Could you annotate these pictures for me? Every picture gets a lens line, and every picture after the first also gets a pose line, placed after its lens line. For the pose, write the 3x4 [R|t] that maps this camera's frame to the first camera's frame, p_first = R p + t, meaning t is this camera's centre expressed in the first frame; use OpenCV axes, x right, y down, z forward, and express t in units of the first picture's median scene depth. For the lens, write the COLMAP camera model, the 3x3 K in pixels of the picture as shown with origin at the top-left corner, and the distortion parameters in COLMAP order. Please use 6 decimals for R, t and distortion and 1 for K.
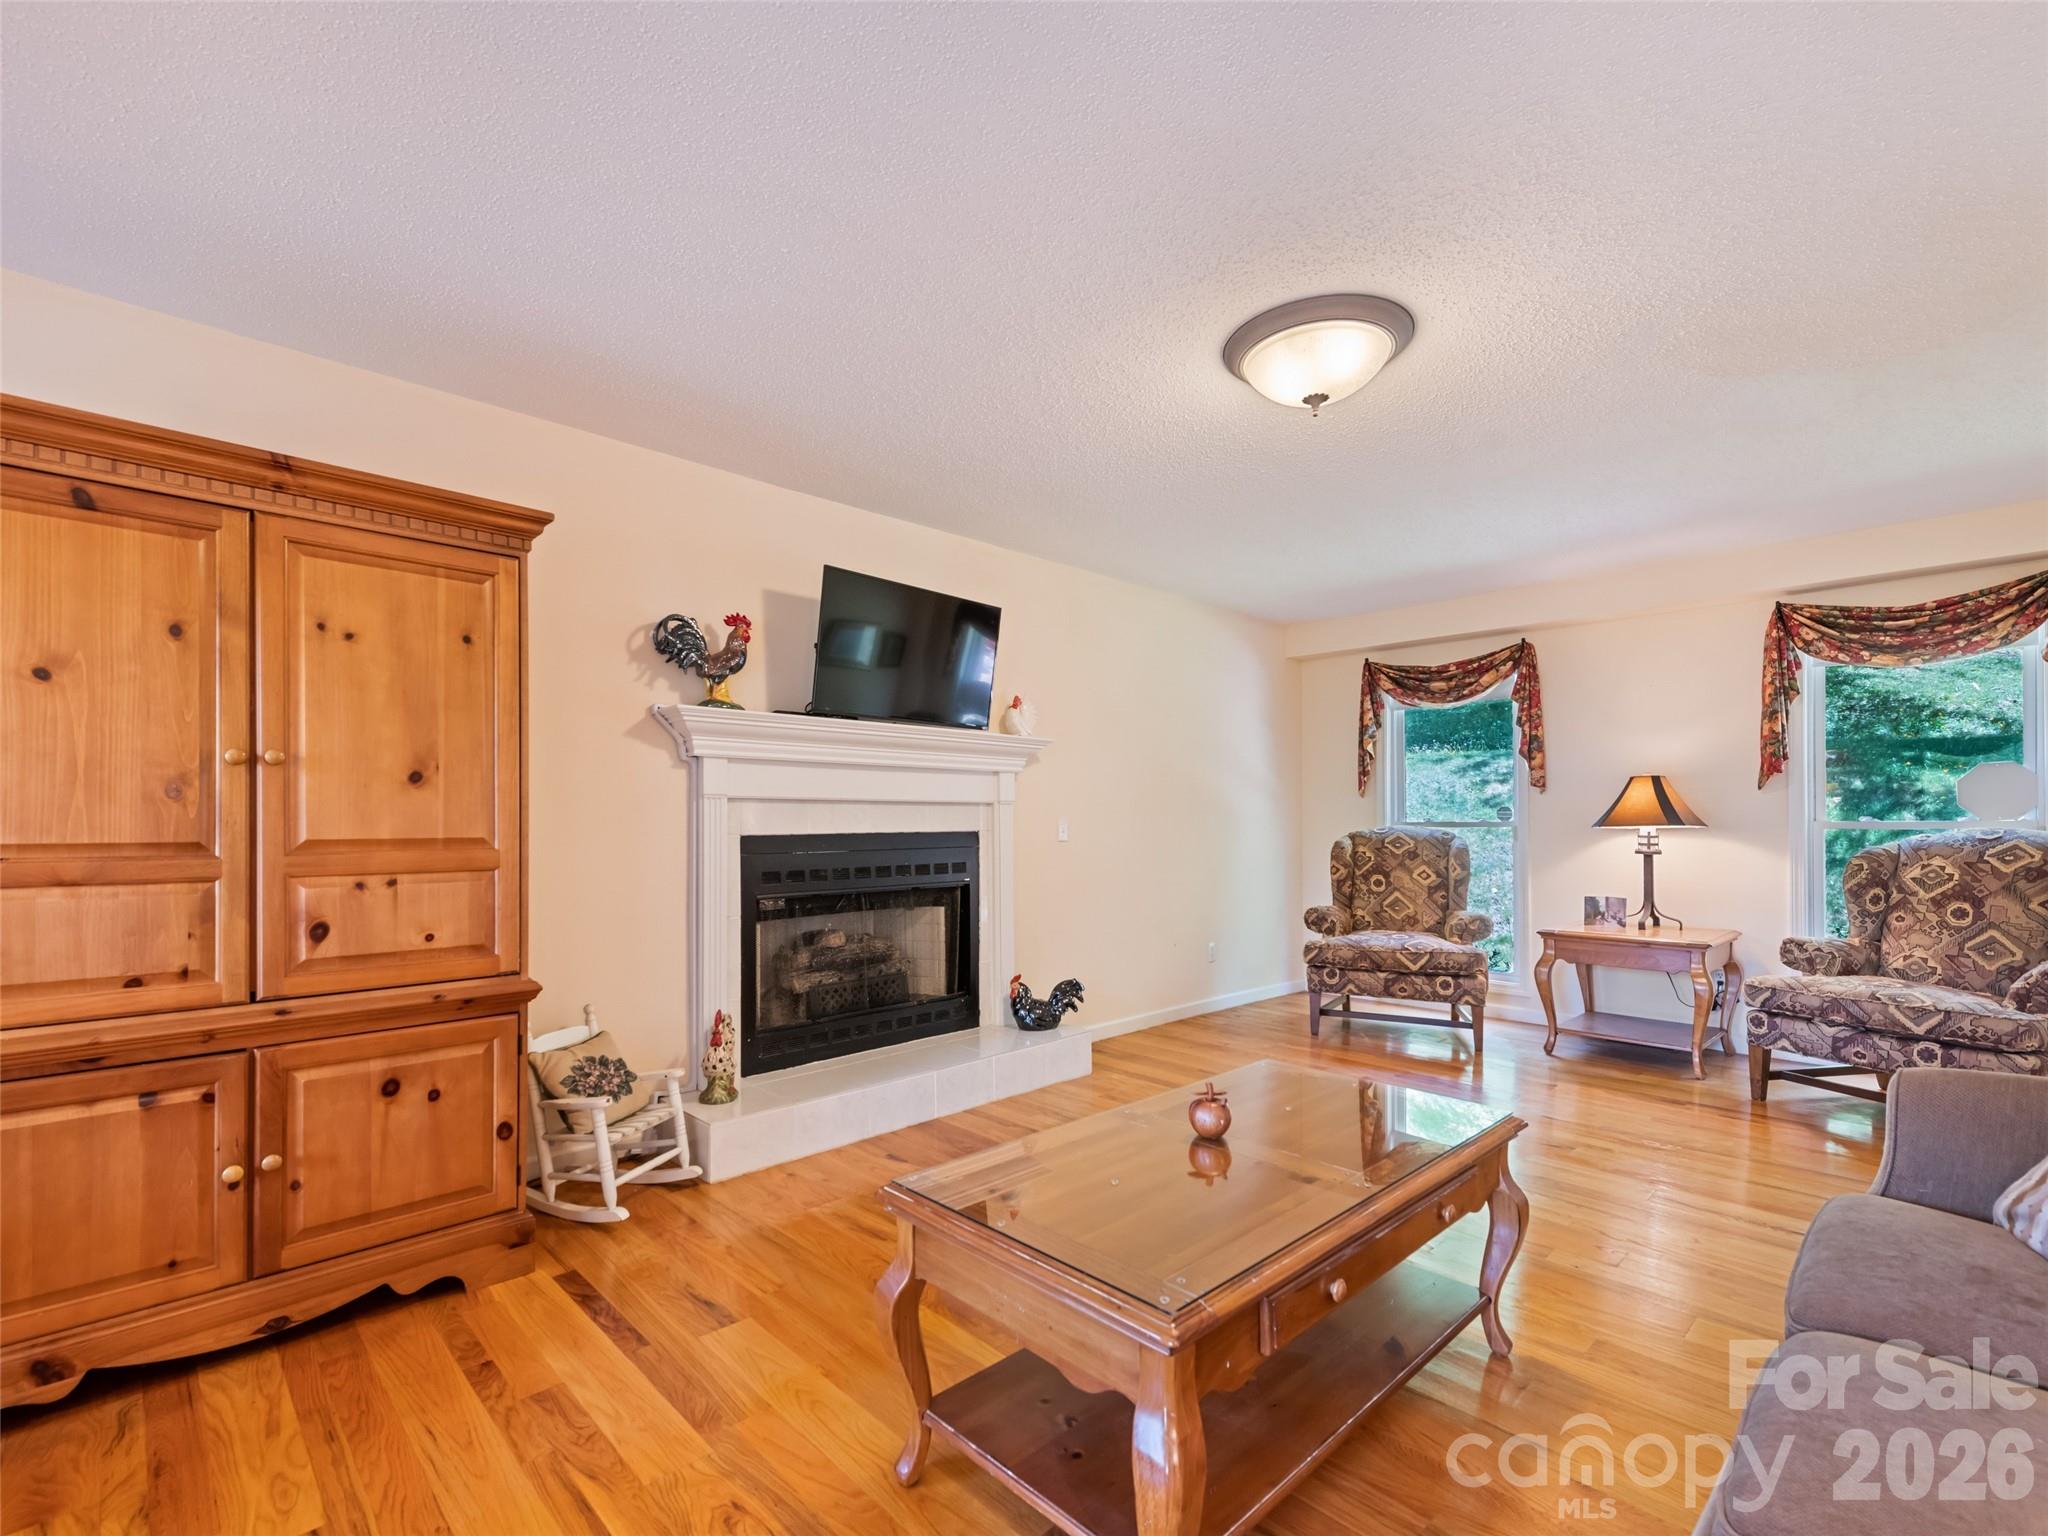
lens RADIAL K [[945.4, 0, 1019.0], [0, 945.4, 822.9], [0, 0, 1]] dist [0.011728, -0.000561]
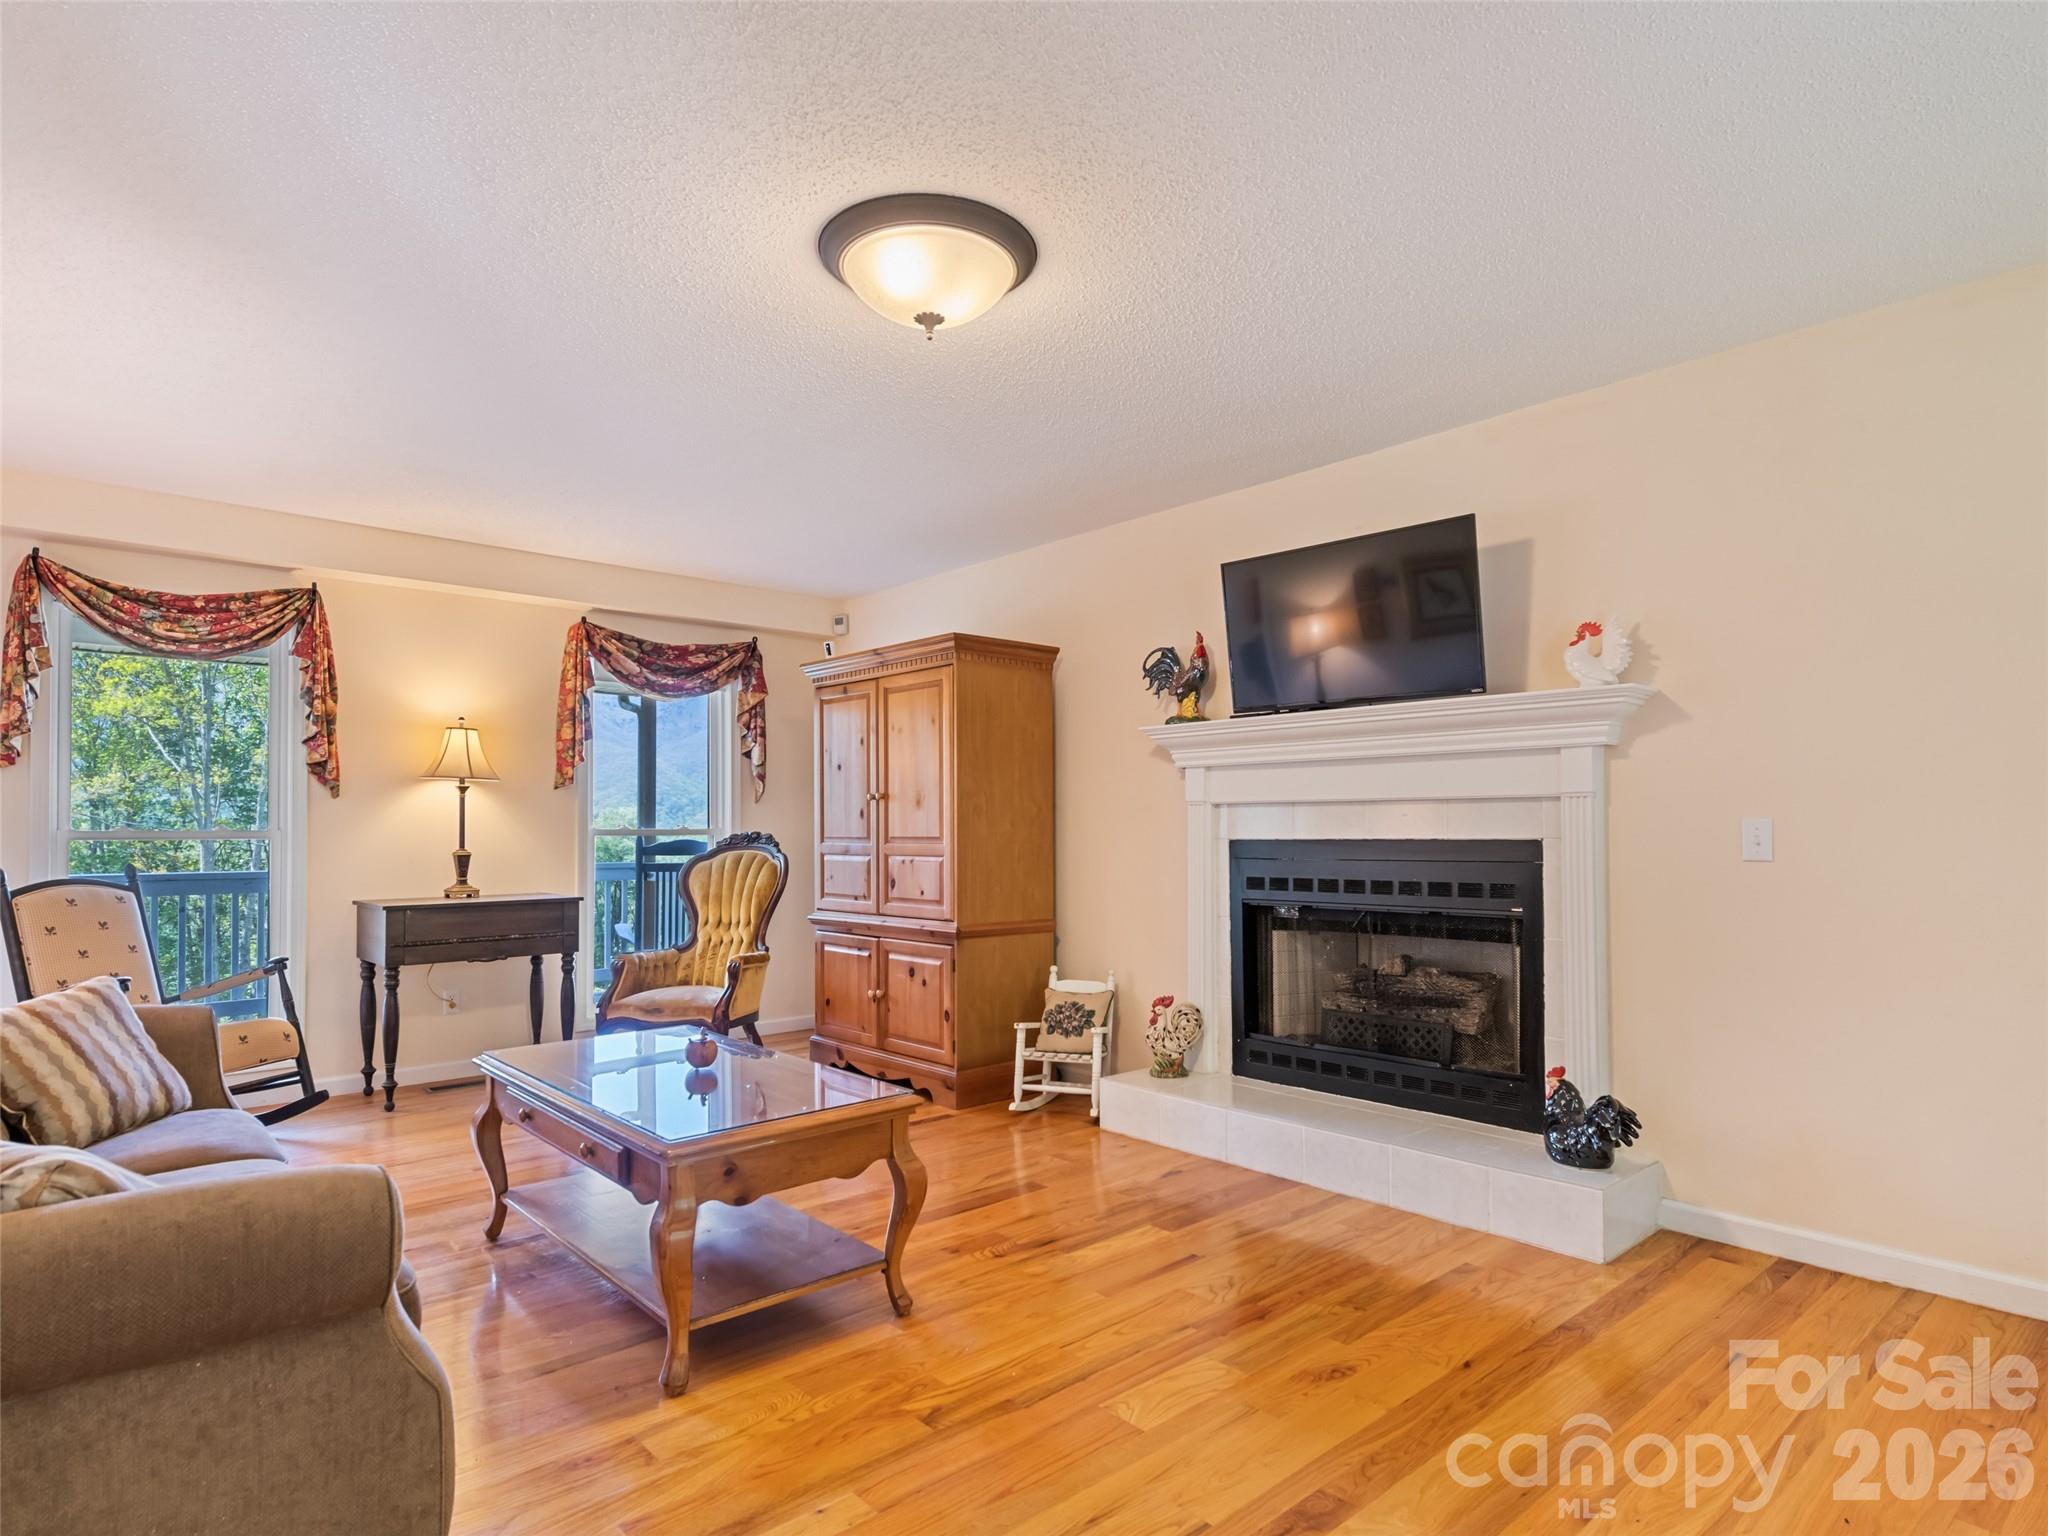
lens RADIAL K [[1139.6, 0, 1028.6], [0, 1139.6, 812.3], [0, 0, 1]] dist [0.001071, 0.000238]
pose [[-0.050519, -0.010267, -0.998670, 1.022604], [0.003714, 0.999938, -0.010468, -0.004242], [0.998716, -0.004237, -0.050478, 0.895624]]
